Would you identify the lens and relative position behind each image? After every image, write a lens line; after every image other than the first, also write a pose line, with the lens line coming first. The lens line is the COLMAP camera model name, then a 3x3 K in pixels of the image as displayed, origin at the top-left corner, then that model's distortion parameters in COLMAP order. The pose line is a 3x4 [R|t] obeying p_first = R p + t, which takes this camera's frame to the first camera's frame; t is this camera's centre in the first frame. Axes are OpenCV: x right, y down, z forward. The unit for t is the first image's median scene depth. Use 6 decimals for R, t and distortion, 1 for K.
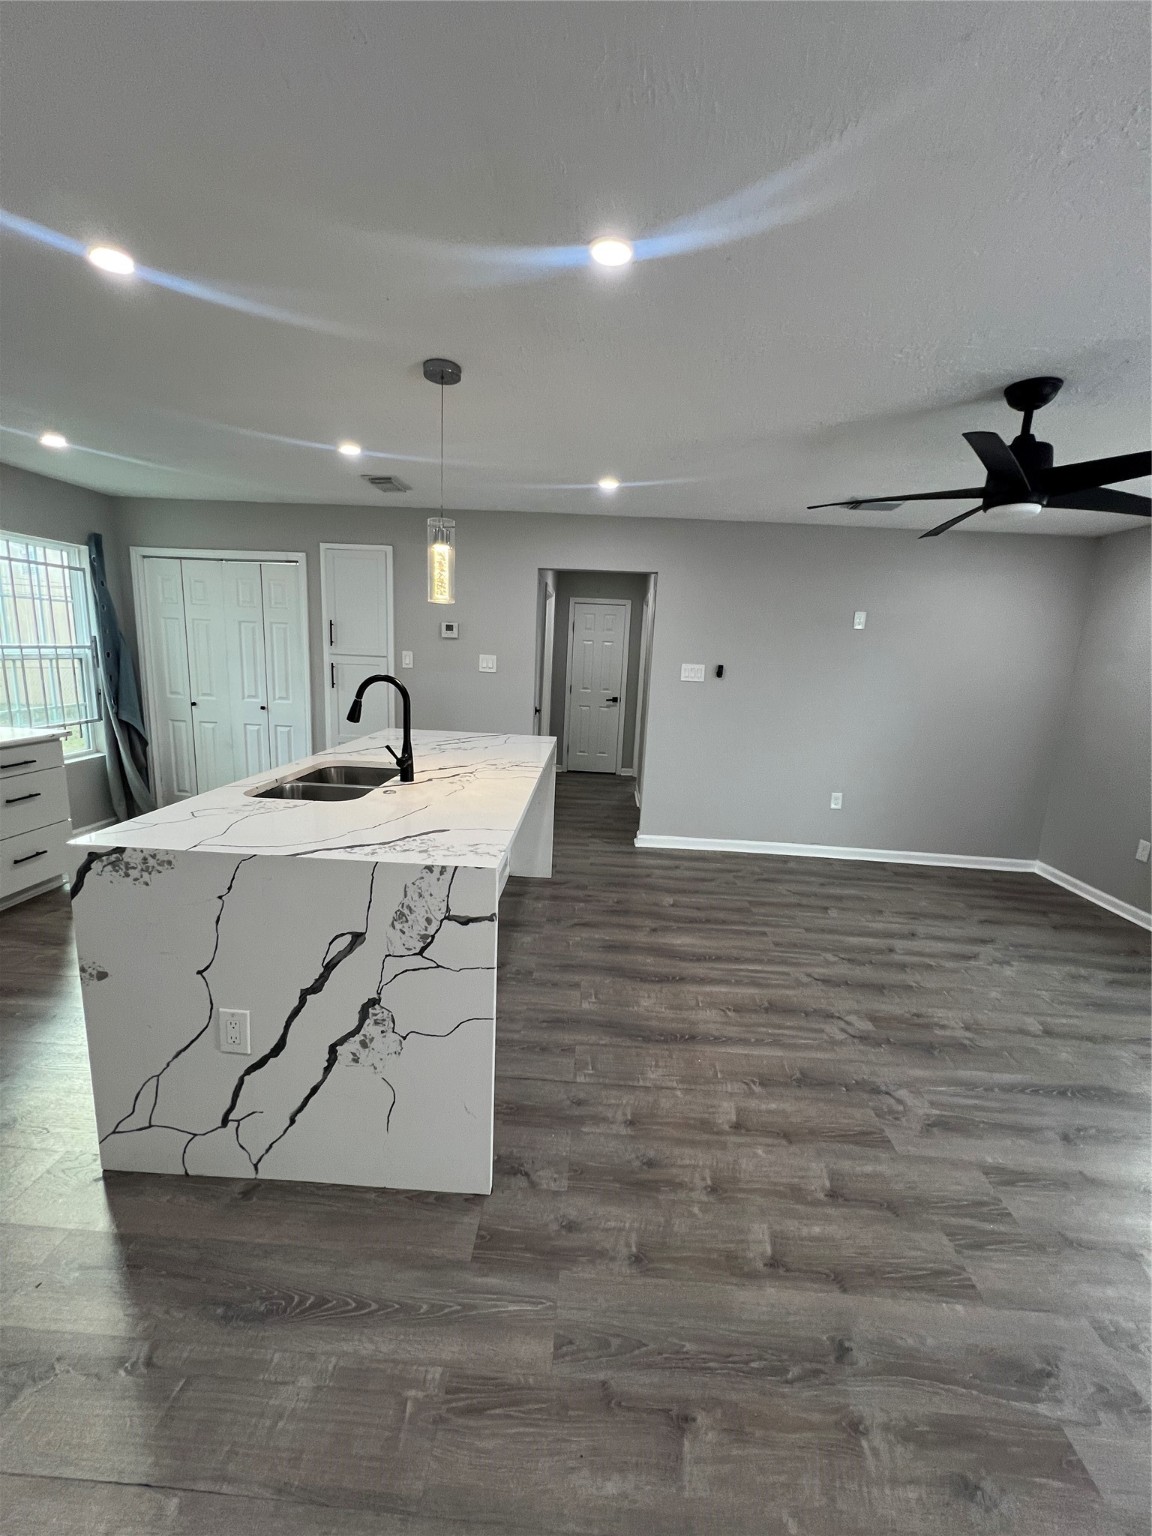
lens RADIAL K [[614.2, 0, 576.0], [0, 614.2, 768.0], [0, 0, 1]] dist [-0.000682, 0.000625]
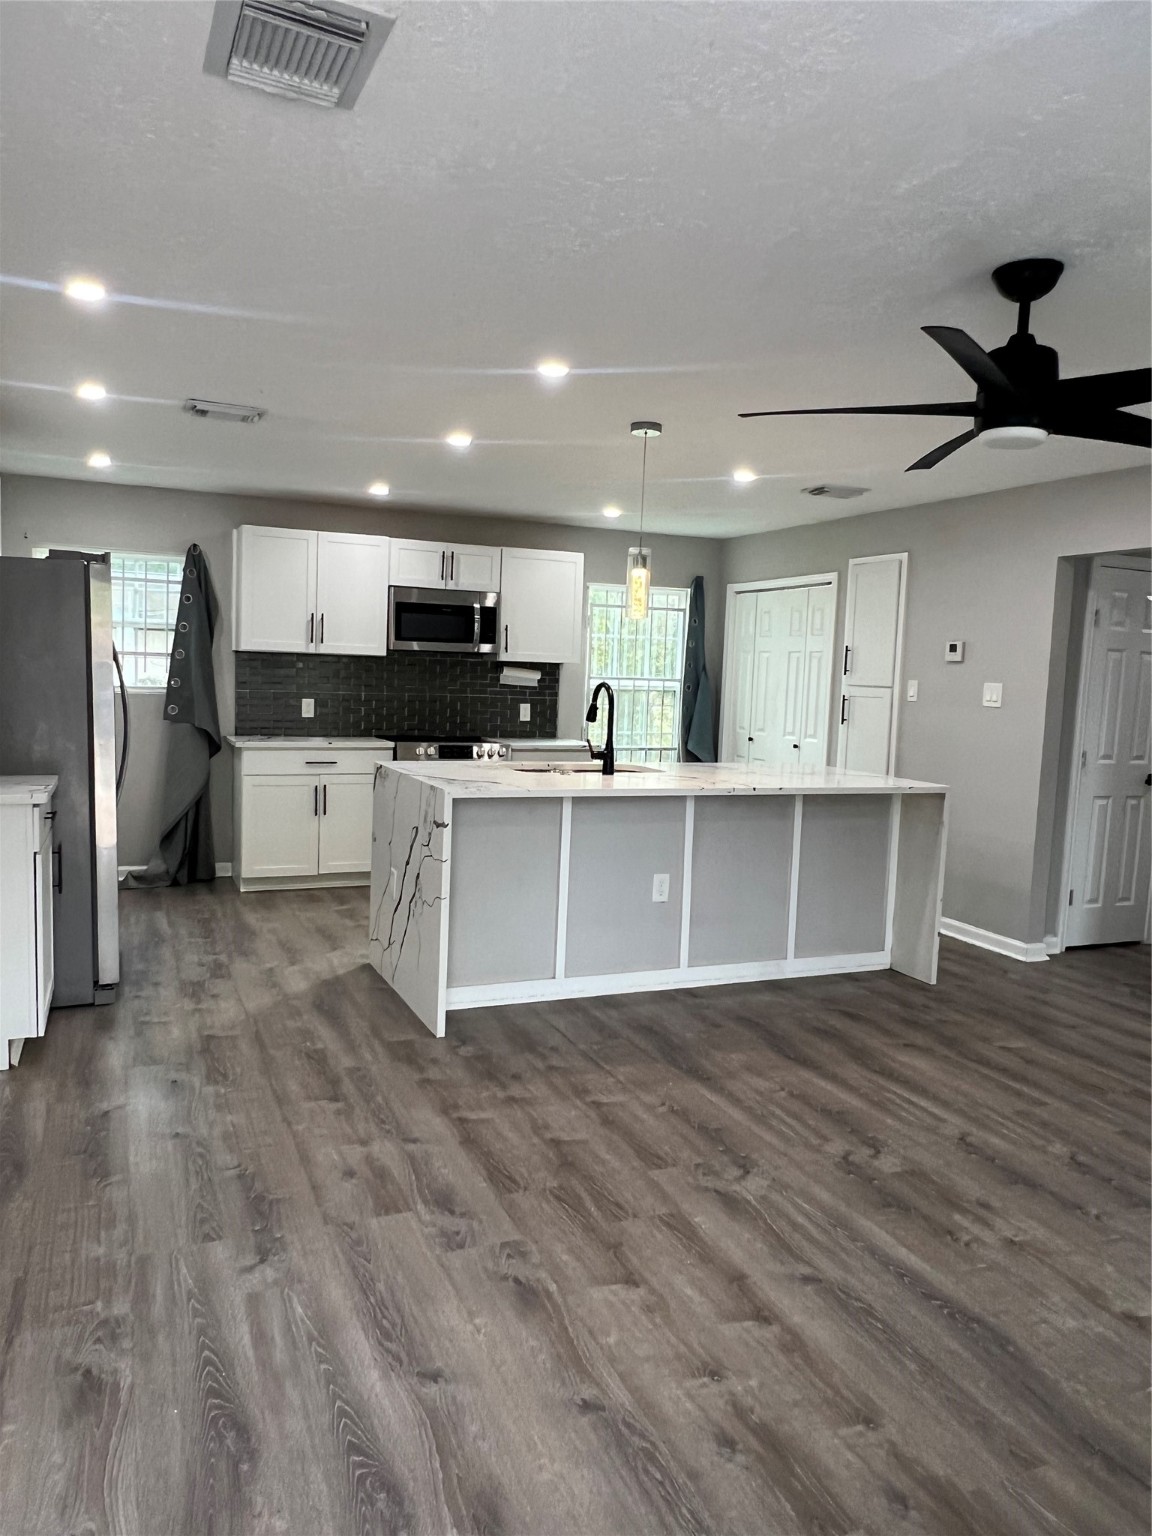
lens RADIAL K [[1083.0, 0, 576.0], [0, 1083.0, 768.0], [0, 0, 1]] dist [0.002402, 0.001388]
pose [[0.439606, 0.055225, -0.896492, 1.456990], [-0.187075, 0.981848, -0.031251, 0.080787], [0.878493, 0.181449, 0.441957, 0.061715]]
